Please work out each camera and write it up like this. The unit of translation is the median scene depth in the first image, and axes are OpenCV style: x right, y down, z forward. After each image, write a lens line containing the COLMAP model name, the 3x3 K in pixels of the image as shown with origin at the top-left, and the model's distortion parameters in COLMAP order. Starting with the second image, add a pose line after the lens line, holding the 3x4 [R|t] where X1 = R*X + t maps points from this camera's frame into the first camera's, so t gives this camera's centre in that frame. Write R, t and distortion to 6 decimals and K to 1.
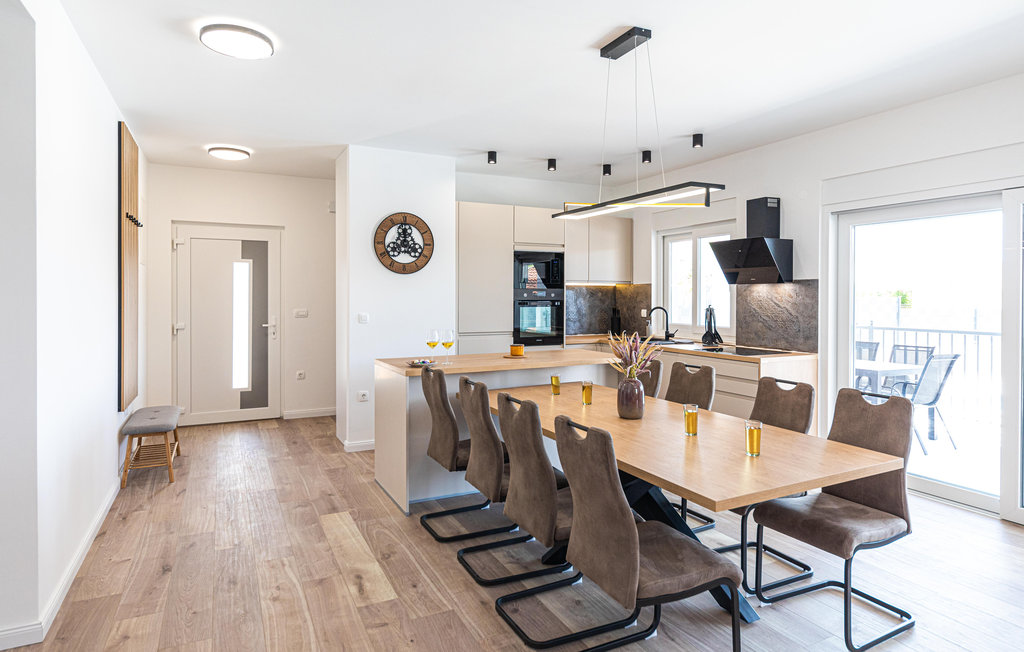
lens RADIAL K [[584.5, 0, 509.1], [0, 584.5, 296.4], [0, 0, 1]] dist [0.000838, 0.000126]
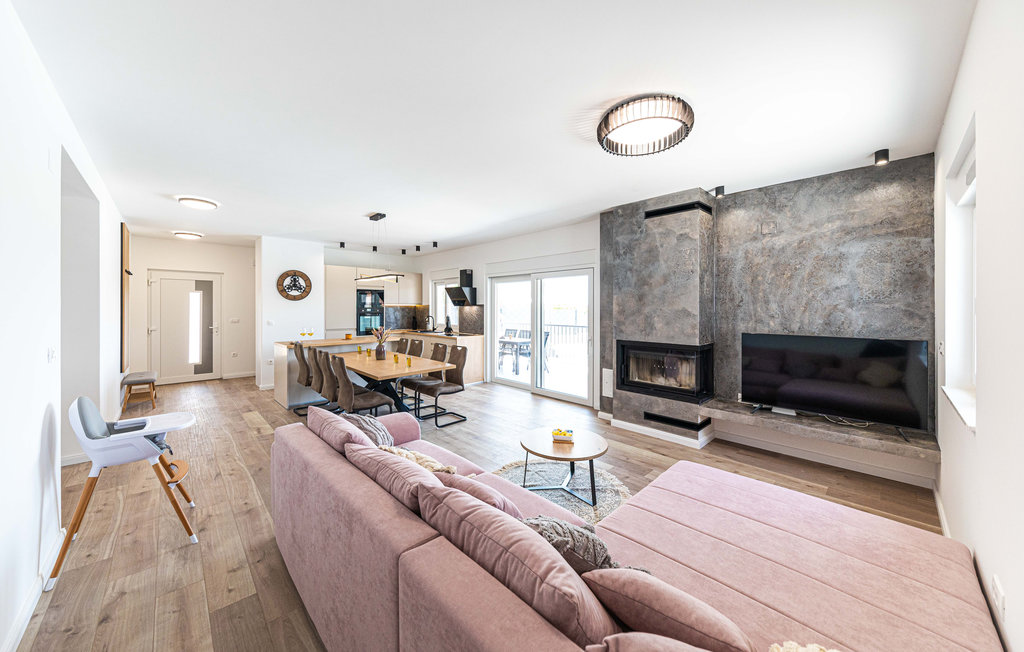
lens RADIAL K [[354.4, 0, 504.1], [0, 354.4, 307.2], [0, 0, 1]] dist [0.001159, 0.000005]
pose [[0.955232, 0.000744, 0.295856, 0.148563], [0.000127, 0.999996, -0.002925, -0.012112], [-0.295857, 0.002831, 0.955228, -0.377770]]
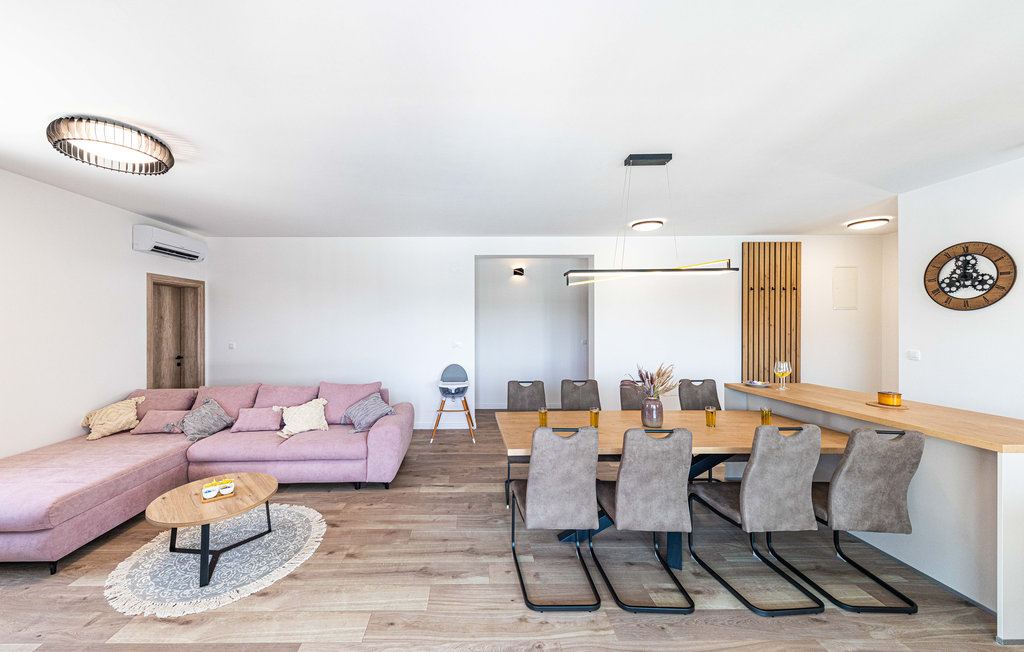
lens RADIAL K [[360.4, 0, 473.8], [0, 360.4, 328.2], [0, 0, 1]] dist [-0.000654, -0.000356]
pose [[-0.410247, 0.010820, -0.911910, 0.642360], [0.002406, 0.999939, 0.010782, -0.018675], [0.911971, 0.002229, -0.410248, 0.534569]]
